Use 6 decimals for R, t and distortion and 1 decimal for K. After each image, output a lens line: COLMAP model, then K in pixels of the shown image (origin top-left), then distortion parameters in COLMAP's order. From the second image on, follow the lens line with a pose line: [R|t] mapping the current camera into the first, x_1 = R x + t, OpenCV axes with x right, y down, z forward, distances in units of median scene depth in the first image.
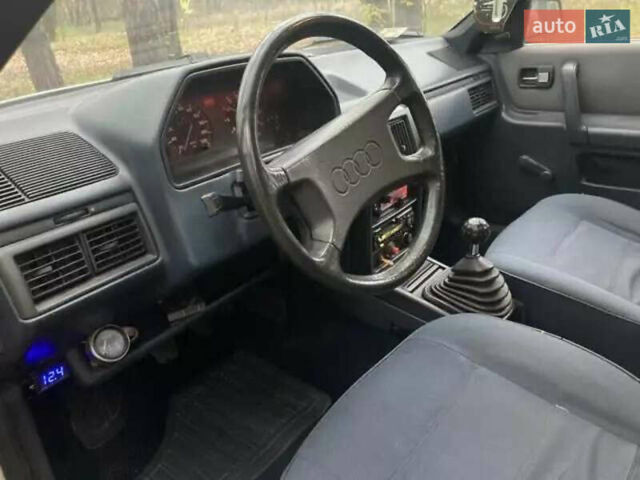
lens RADIAL K [[522.4, 0, 309.4], [0, 522.4, 238.7], [0, 0, 1]] dist [0.043925, -0.076558]
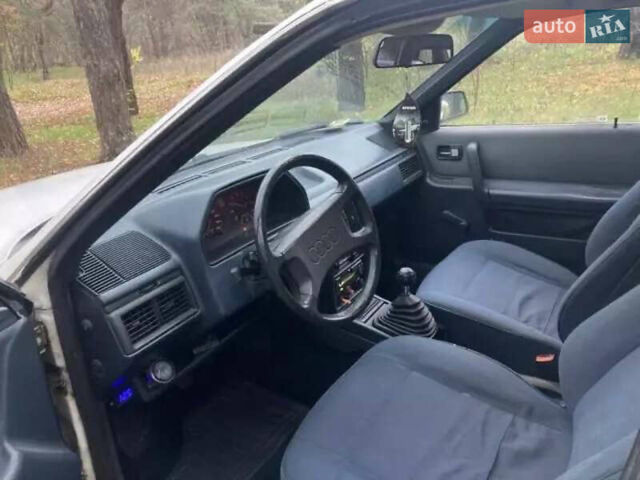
lens RADIAL K [[522.4, 0, 309.4], [0, 522.4, 238.7], [0, 0, 1]] dist [0.043925, -0.076558]
pose [[0.995250, -0.047883, 0.084757, -0.059070], [0.053290, 0.996607, -0.062730, -0.041442], [-0.081466, 0.066949, 0.994425, -0.392510]]
